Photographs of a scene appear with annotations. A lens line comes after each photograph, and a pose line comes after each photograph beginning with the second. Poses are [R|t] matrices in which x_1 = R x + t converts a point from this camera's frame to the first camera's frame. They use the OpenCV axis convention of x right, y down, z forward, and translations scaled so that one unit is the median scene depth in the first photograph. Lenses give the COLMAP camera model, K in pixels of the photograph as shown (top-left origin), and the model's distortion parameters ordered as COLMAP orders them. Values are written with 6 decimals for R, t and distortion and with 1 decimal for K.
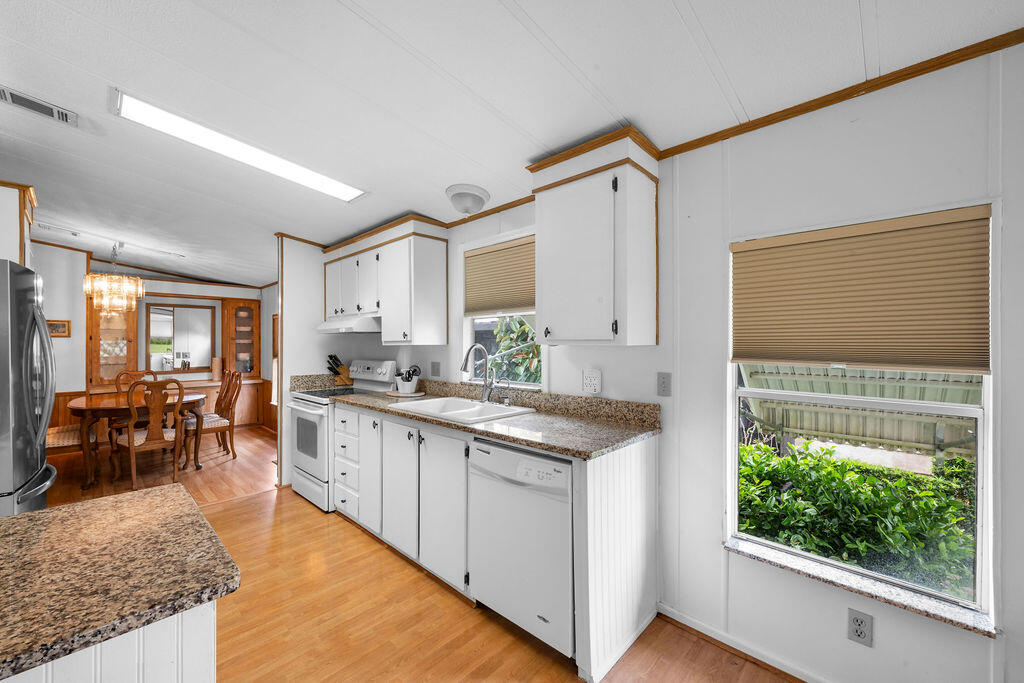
lens RADIAL K [[408.1, 0, 511.0], [0, 408.1, 343.1], [0, 0, 1]] dist [0.002237, -0.000203]
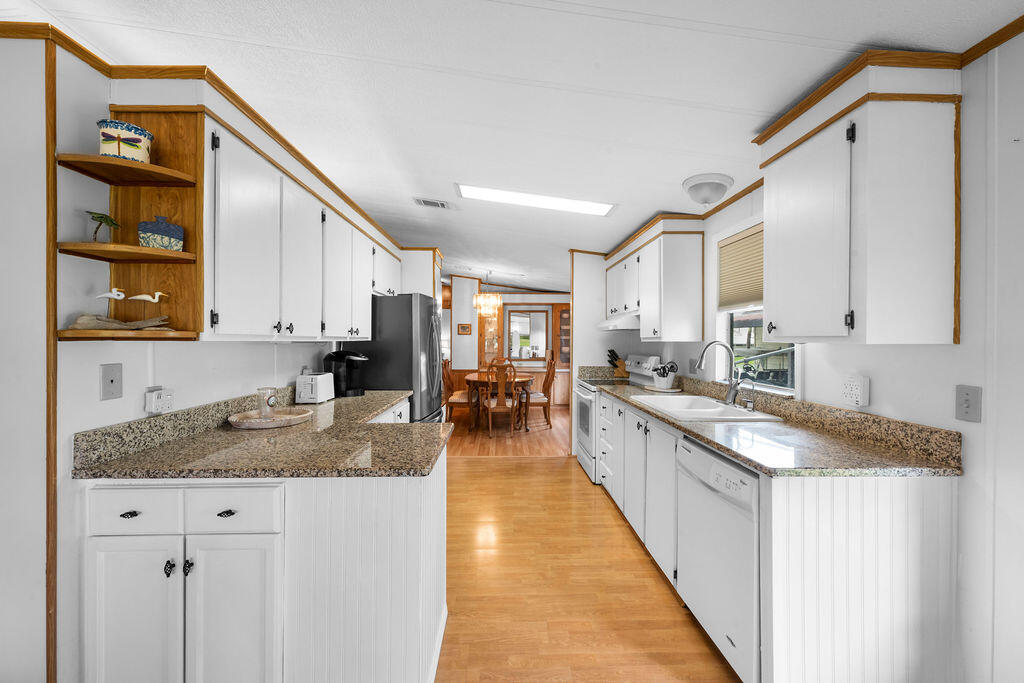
lens RADIAL K [[408.1, 0, 505.1], [0, 408.1, 341.1], [0, 0, 1]] dist [0.002237, -0.000203]
pose [[0.697731, 0.007816, -0.716317, 0.169205], [-0.004550, 0.999969, 0.006478, -0.000659], [0.716345, -0.001260, 0.697745, -0.000574]]
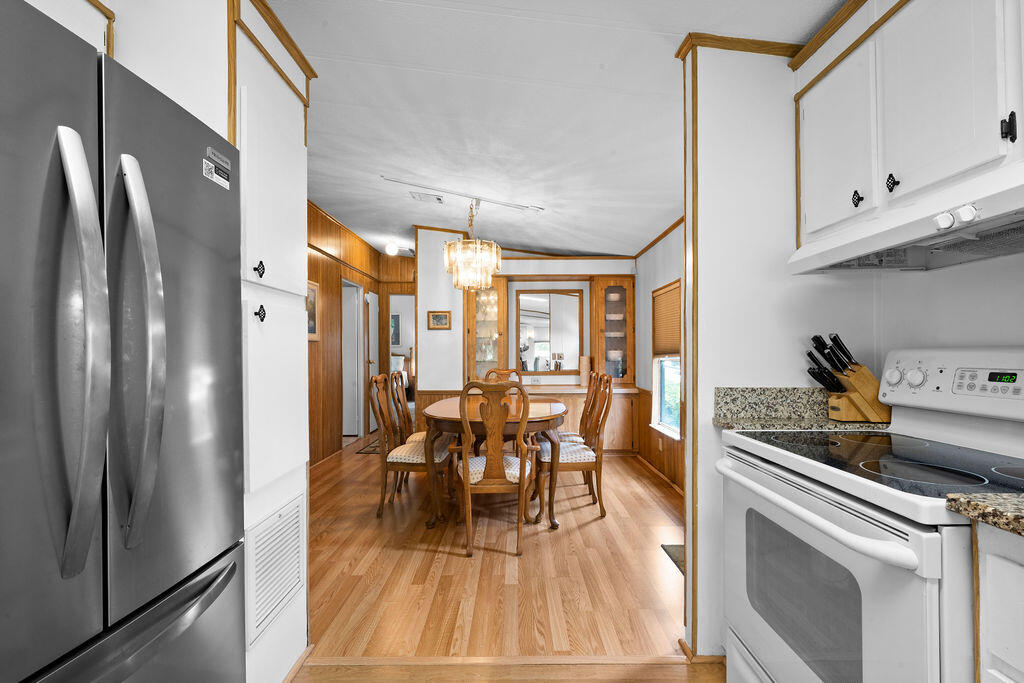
lens RADIAL K [[426.6, 0, 517.2], [0, 426.6, 348.2], [0, 0, 1]] dist [0.003384, -0.000900]
pose [[0.693808, -0.008321, -0.720112, -0.361213], [0.001727, 0.999950, -0.009891, 0.044026], [0.720158, 0.005619, 0.693787, 0.551130]]
